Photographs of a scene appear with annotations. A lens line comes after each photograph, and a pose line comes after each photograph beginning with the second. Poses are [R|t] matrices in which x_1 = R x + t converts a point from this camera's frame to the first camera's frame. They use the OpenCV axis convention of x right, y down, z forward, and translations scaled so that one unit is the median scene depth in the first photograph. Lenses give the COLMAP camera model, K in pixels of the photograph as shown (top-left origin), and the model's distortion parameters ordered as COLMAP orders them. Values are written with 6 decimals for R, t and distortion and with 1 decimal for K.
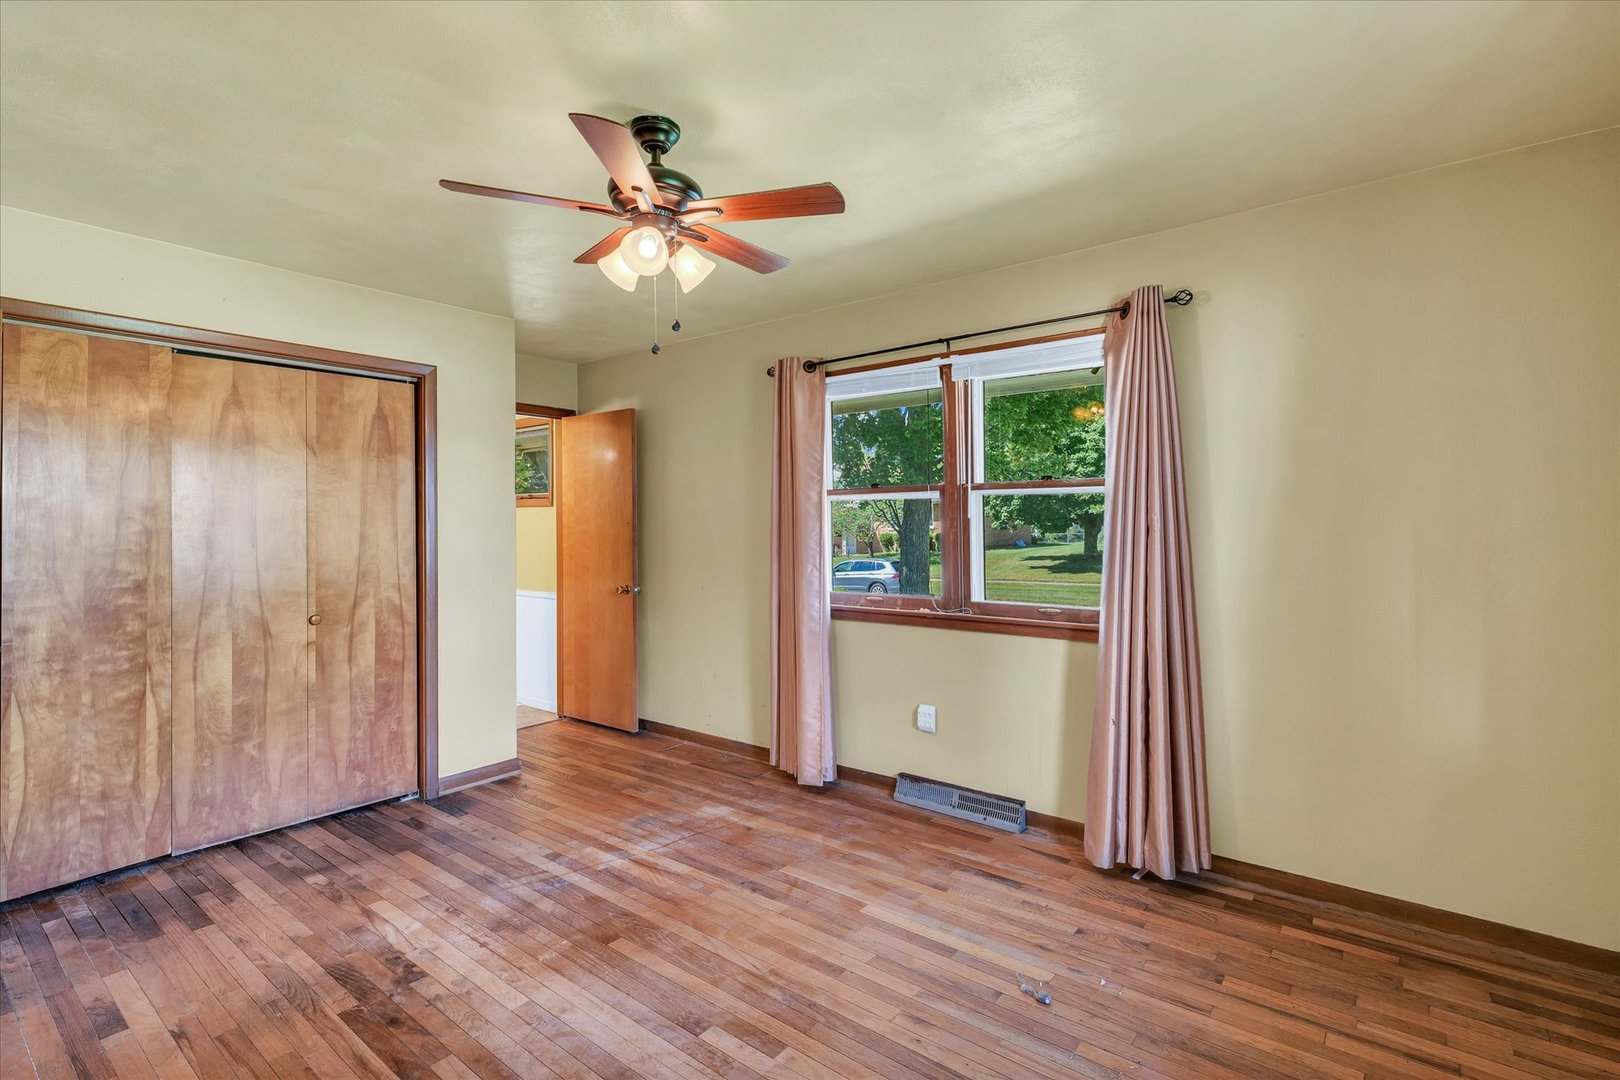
lens RADIAL K [[739.4, 0, 821.3], [0, 739.4, 498.4], [0, 0, 1]] dist [0.001746, 0.000142]
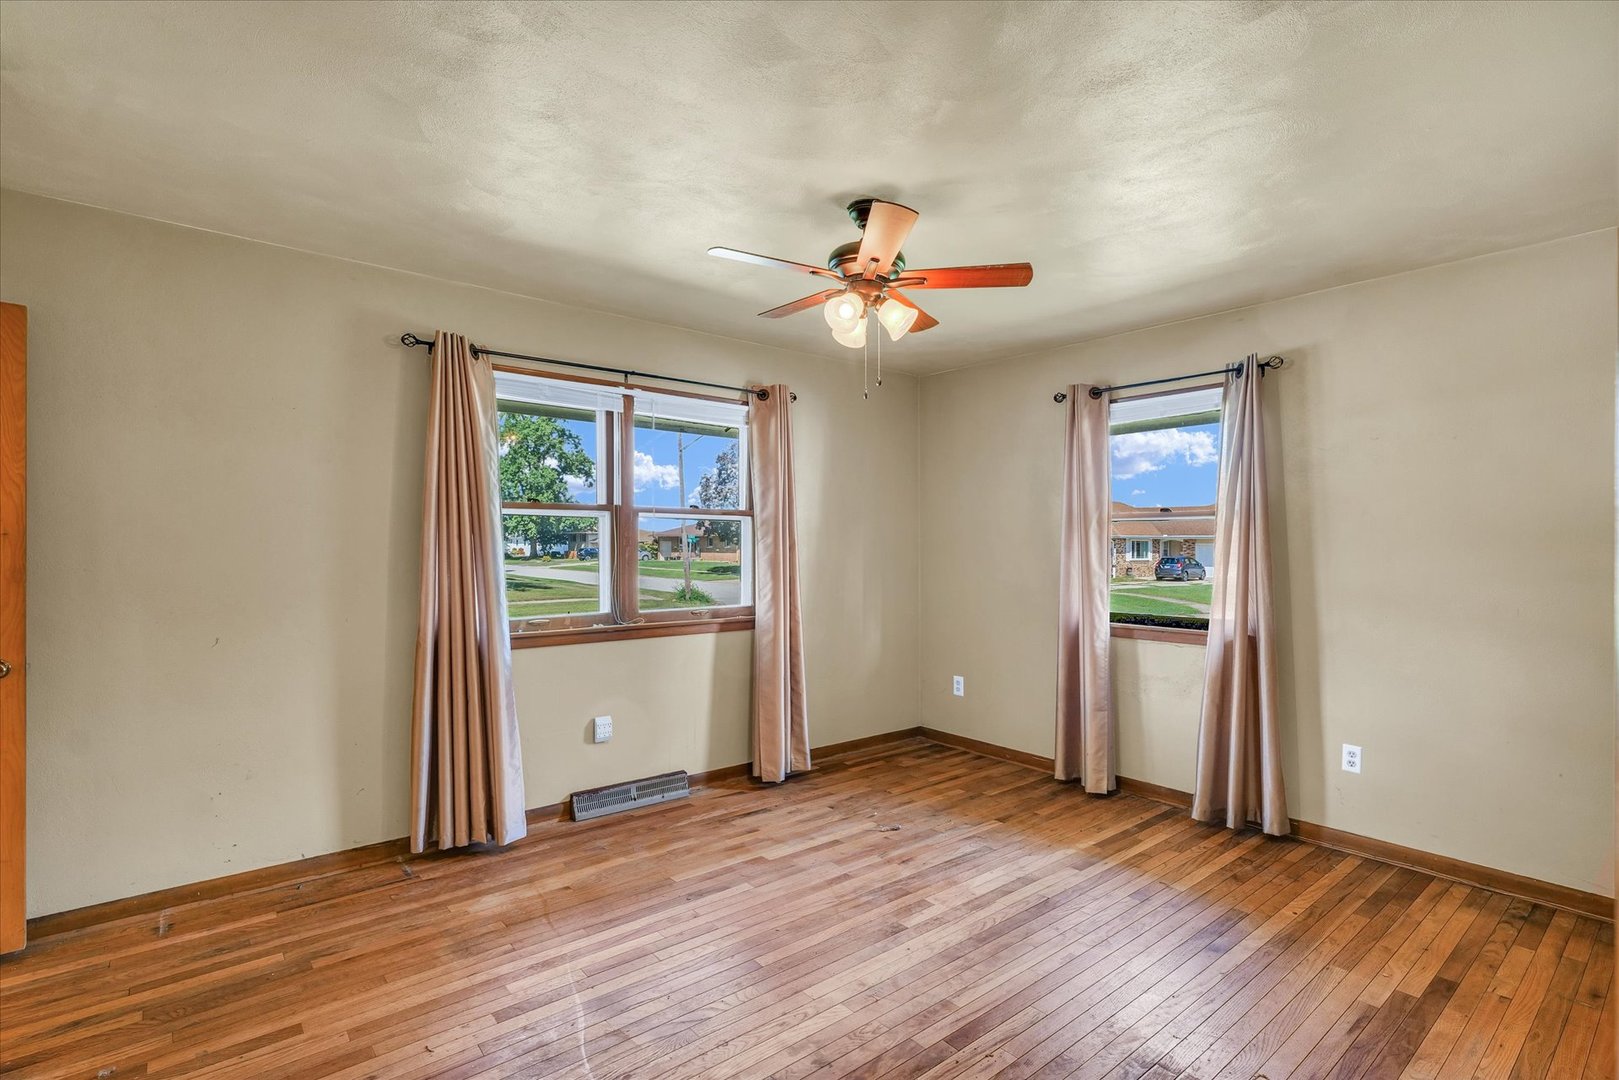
lens RADIAL K [[779.8, 0, 809.5], [0, 779.8, 540.0], [0, 0, 1]] dist [0.000094, -0.000025]
pose [[0.220716, 0.010753, 0.975279, -1.004832], [-0.039064, 0.999234, -0.002177, 0.027721], [-0.974556, -0.037618, 0.220967, 0.568391]]
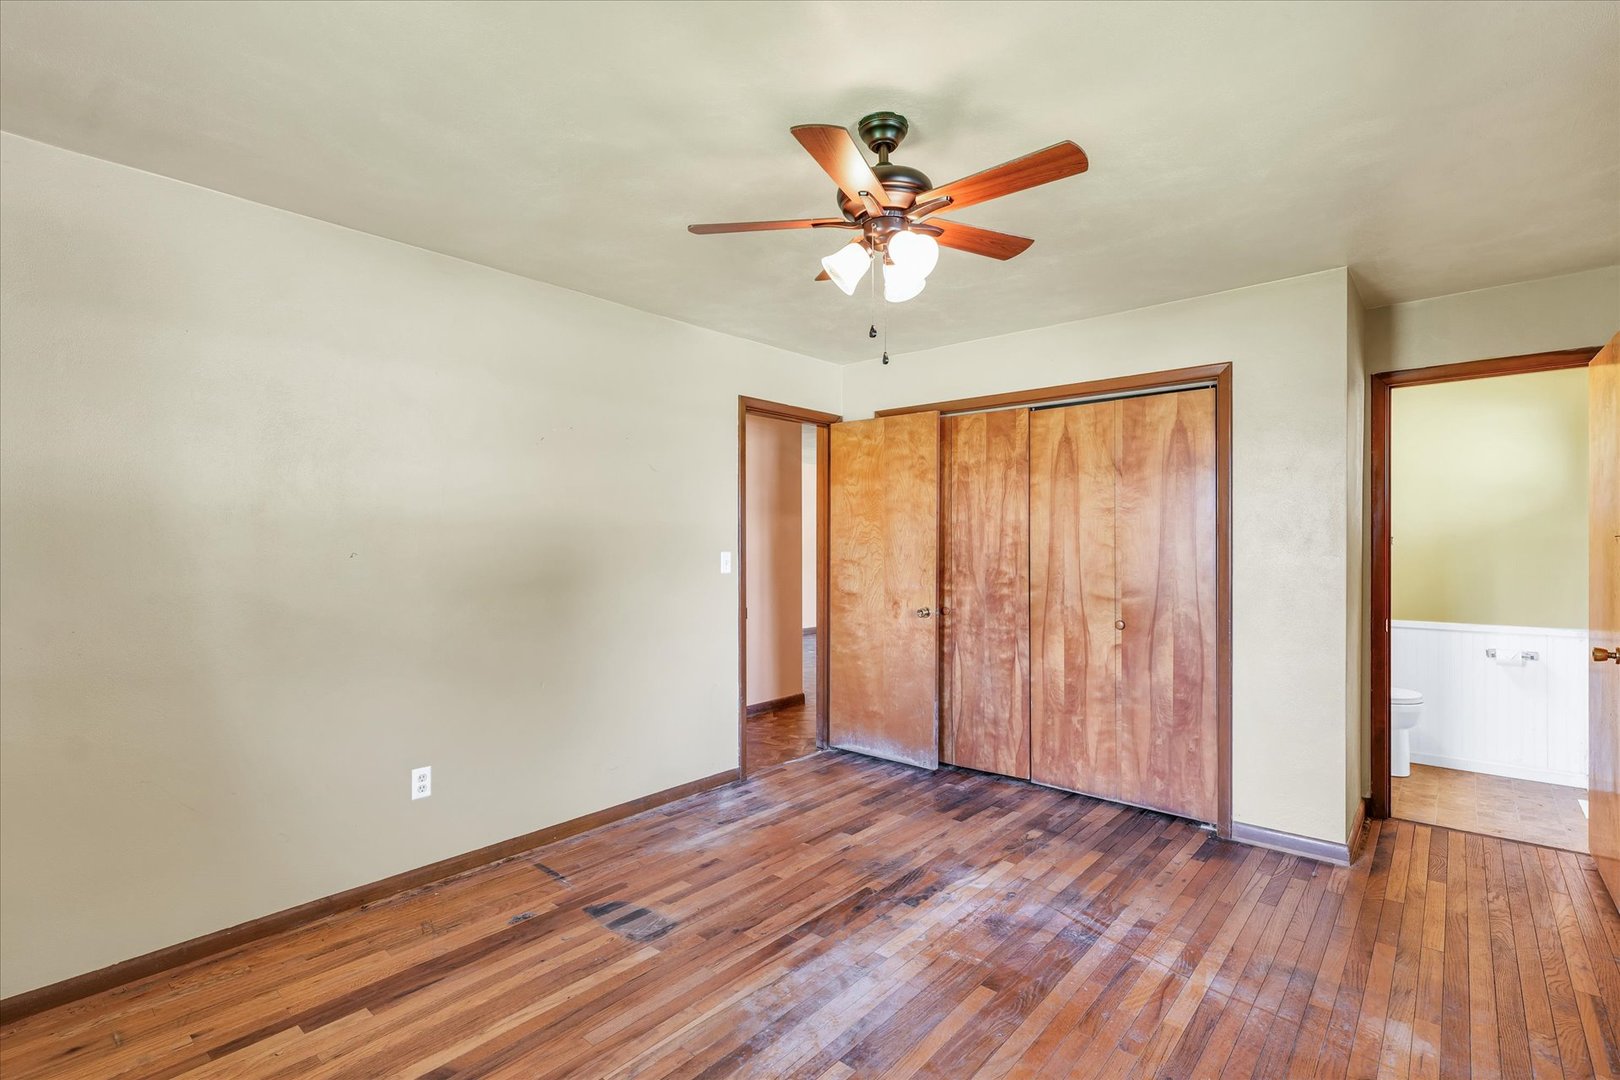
lens RADIAL K [[780.3, 0, 810.0], [0, 780.3, 540.0], [0, 0, 1]] dist [0.000094, -0.000025]
pose [[-0.056997, 0.004922, -0.998362, 0.556199], [0.036993, 0.999312, 0.002815, 0.018224], [0.997689, -0.036772, -0.057140, 0.667805]]
